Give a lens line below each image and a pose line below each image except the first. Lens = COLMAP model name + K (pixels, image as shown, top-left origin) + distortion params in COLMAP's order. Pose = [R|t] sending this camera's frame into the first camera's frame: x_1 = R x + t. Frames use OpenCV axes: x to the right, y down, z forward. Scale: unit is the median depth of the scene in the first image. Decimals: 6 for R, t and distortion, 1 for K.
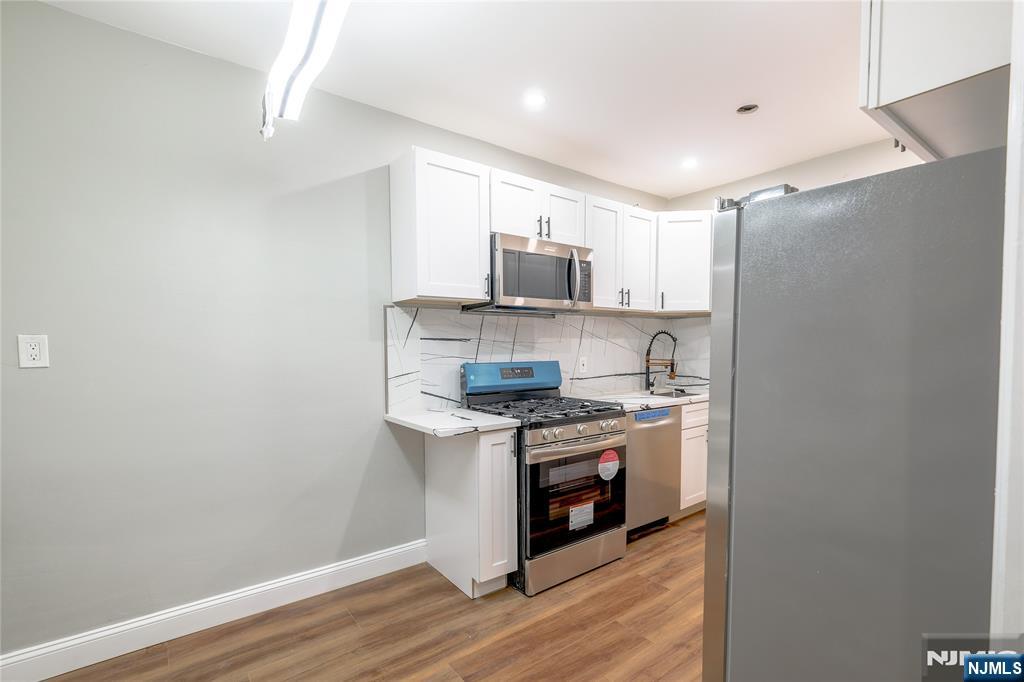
lens RADIAL K [[487.4, 0, 517.4], [0, 487.4, 341.4], [0, 0, 1]] dist [-0.000698, 0.000173]
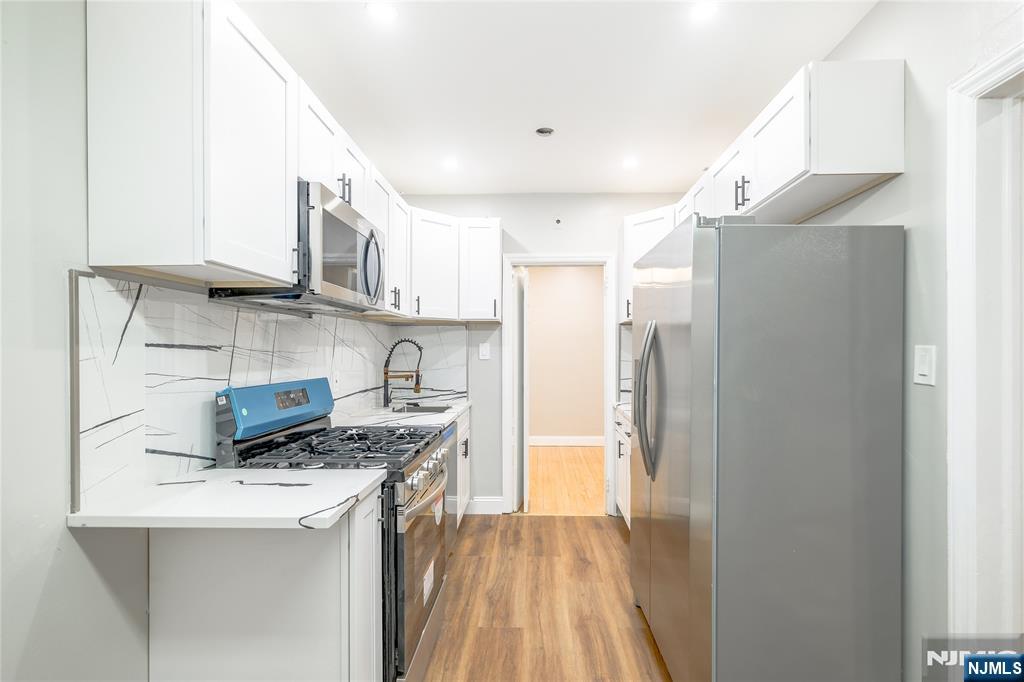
lens RADIAL K [[478.9, 0, 537.4], [0, 478.9, 332.8], [0, 0, 1]] dist [-0.000915, -0.000262]
pose [[0.623356, 0.031855, 0.781289, -0.318508], [-0.003840, 0.999283, -0.037679, -0.000791], [-0.781929, 0.020487, 0.623031, 0.353789]]
